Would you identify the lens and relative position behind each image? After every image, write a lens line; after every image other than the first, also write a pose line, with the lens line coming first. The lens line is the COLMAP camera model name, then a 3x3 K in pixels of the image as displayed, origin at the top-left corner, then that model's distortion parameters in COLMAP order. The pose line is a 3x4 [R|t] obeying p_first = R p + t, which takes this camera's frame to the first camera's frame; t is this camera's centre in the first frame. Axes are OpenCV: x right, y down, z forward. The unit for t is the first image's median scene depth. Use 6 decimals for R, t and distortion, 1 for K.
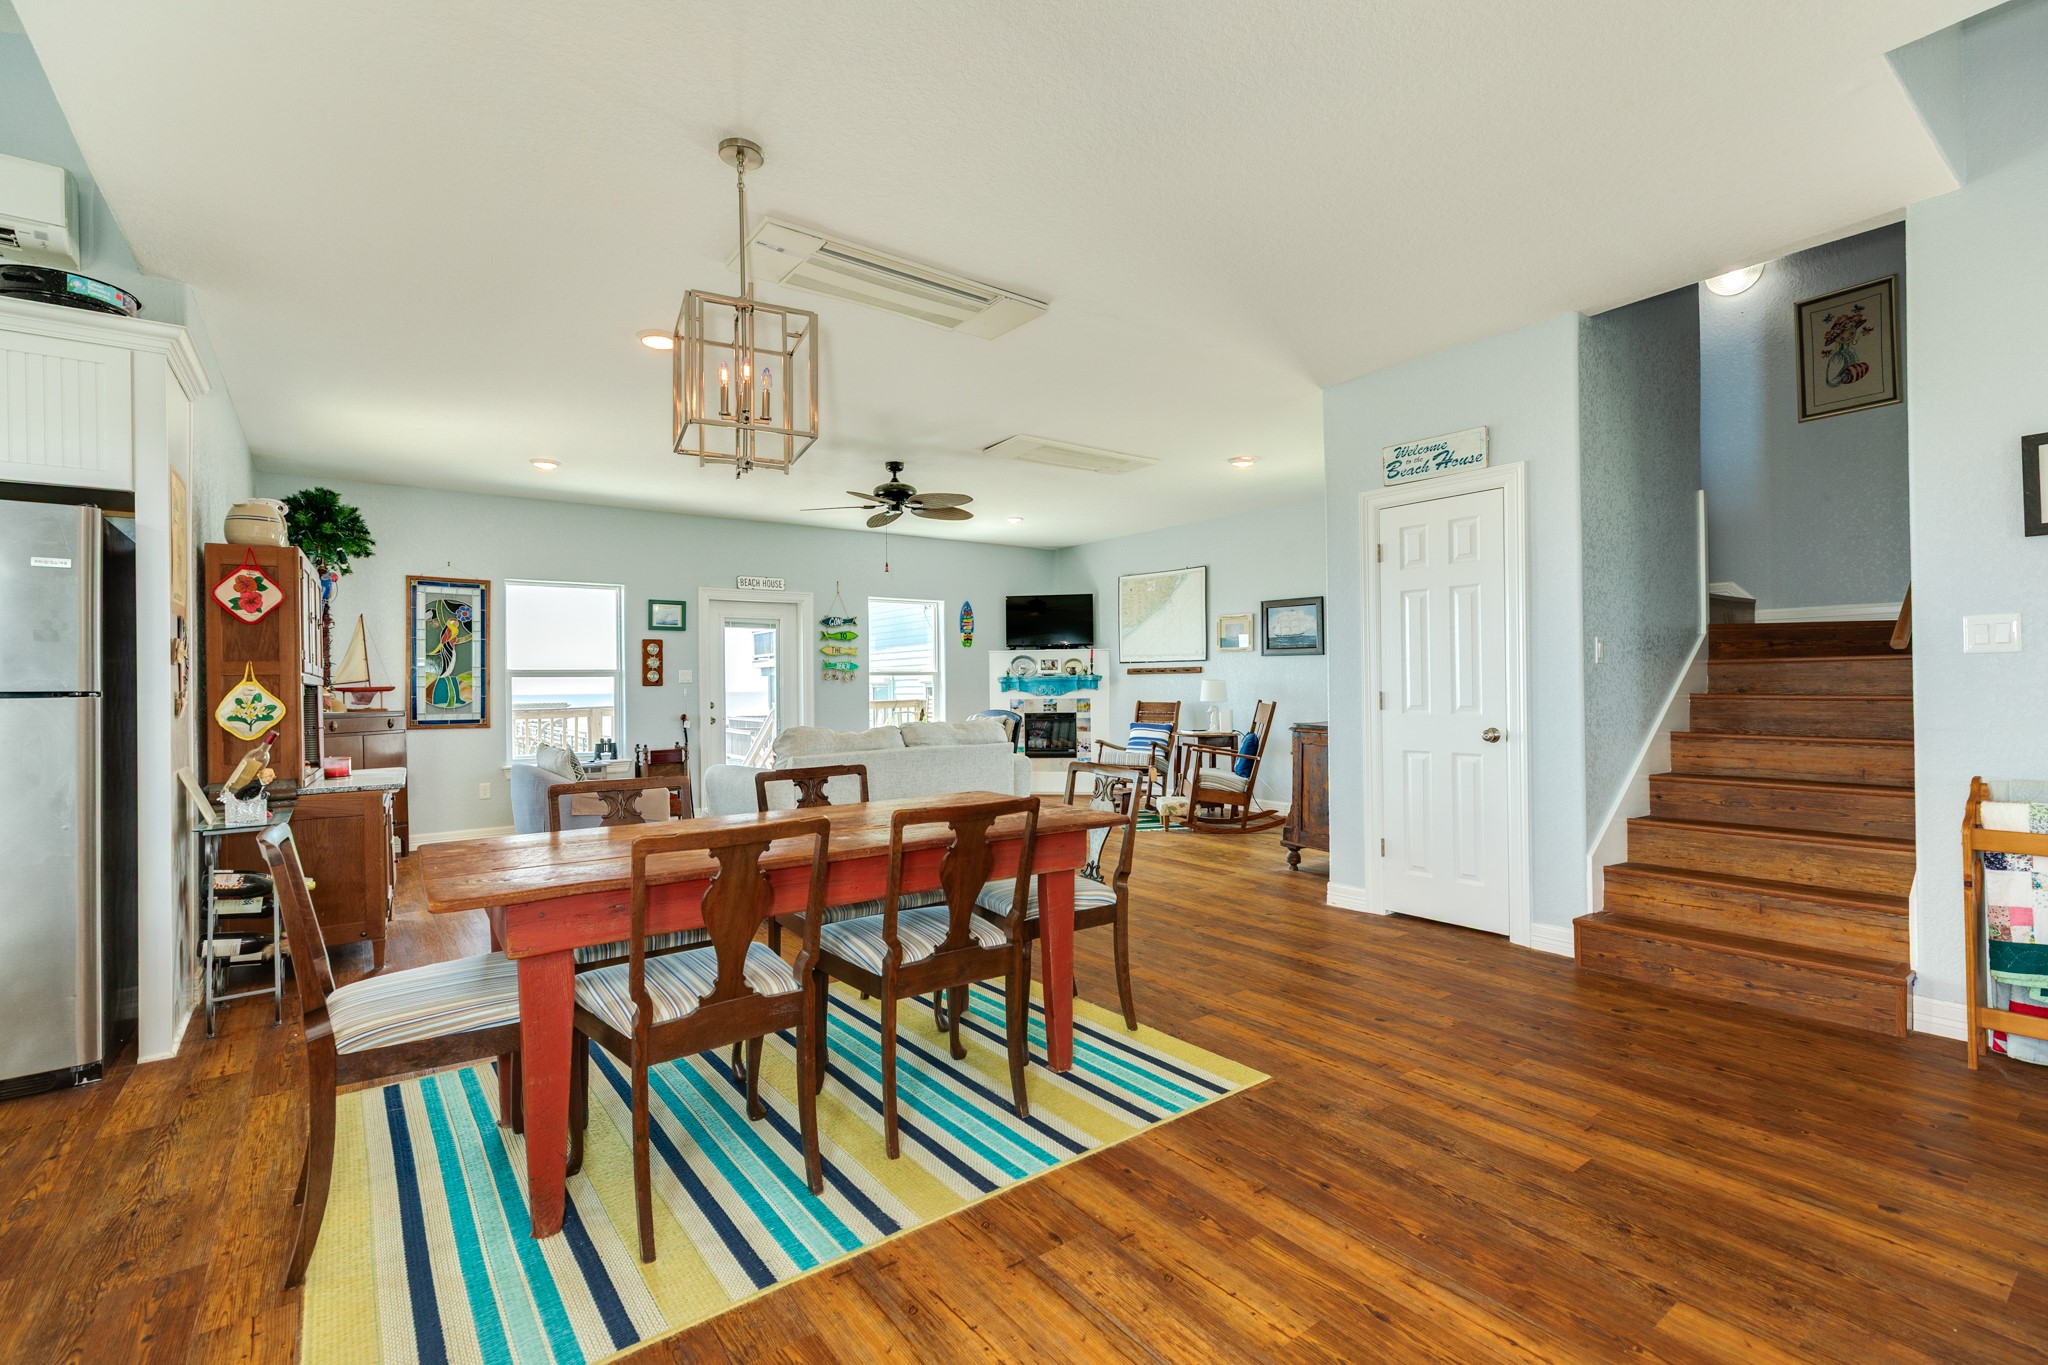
lens RADIAL K [[910.2, 0, 1024.0], [0, 910.2, 682.5], [0, 0, 1]] dist [-0.080176, 0.046130]
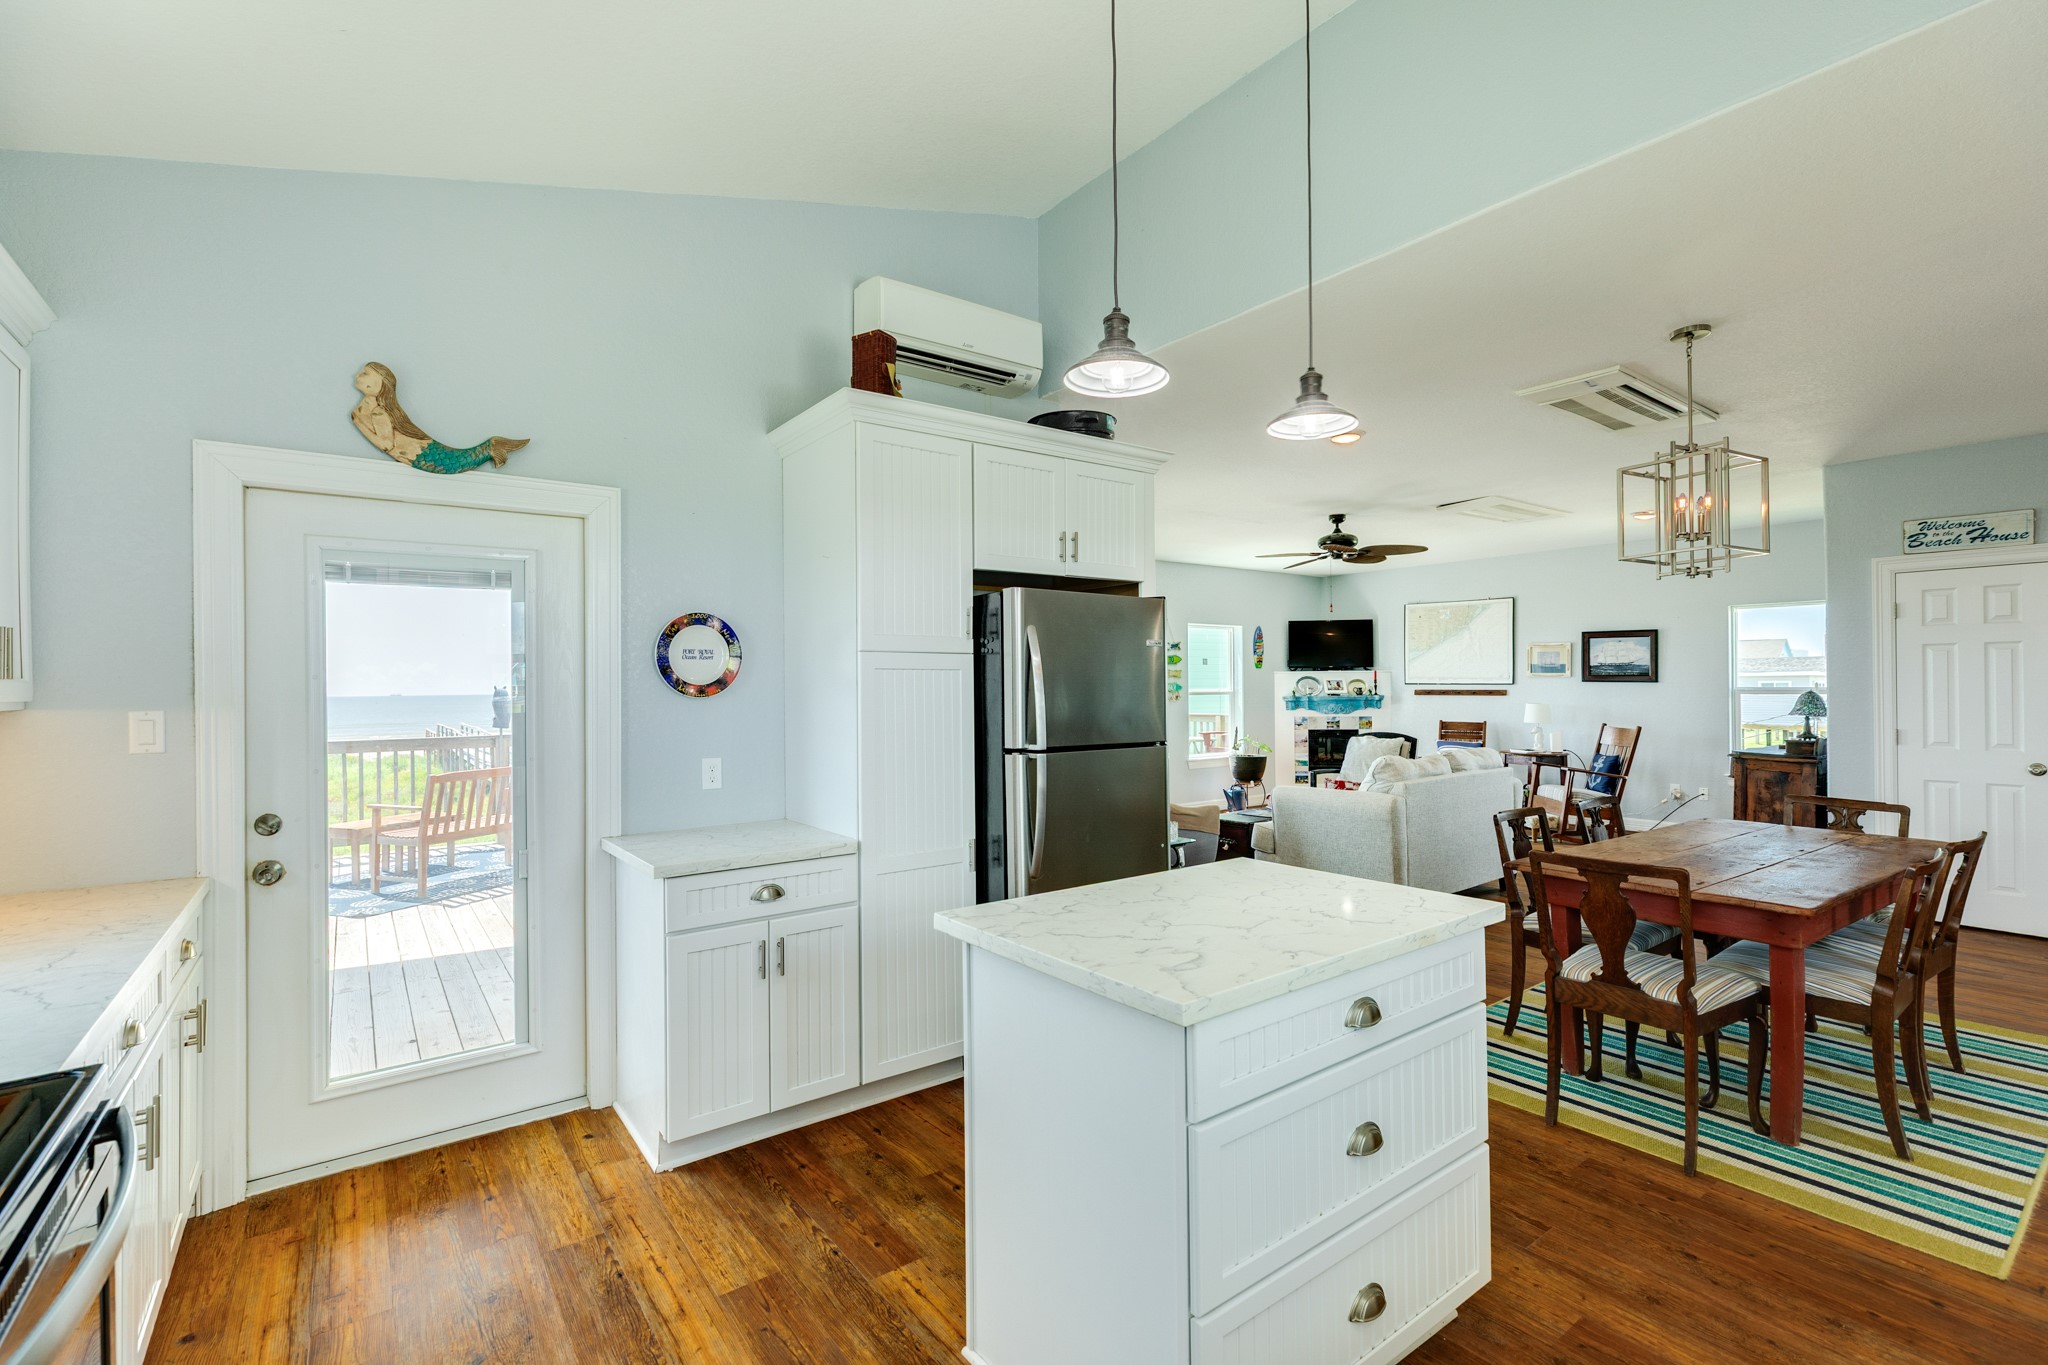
lens RADIAL K [[909.8, 0, 1024.0], [0, 909.8, 682.5], [0, 0, 1]] dist [0.001231, -0.006385]
pose [[0.999941, 0.005142, -0.009570, -0.363340], [-0.005148, 0.999987, -0.000540, -0.022170], [0.009567, 0.000589, 0.999954, -0.095040]]
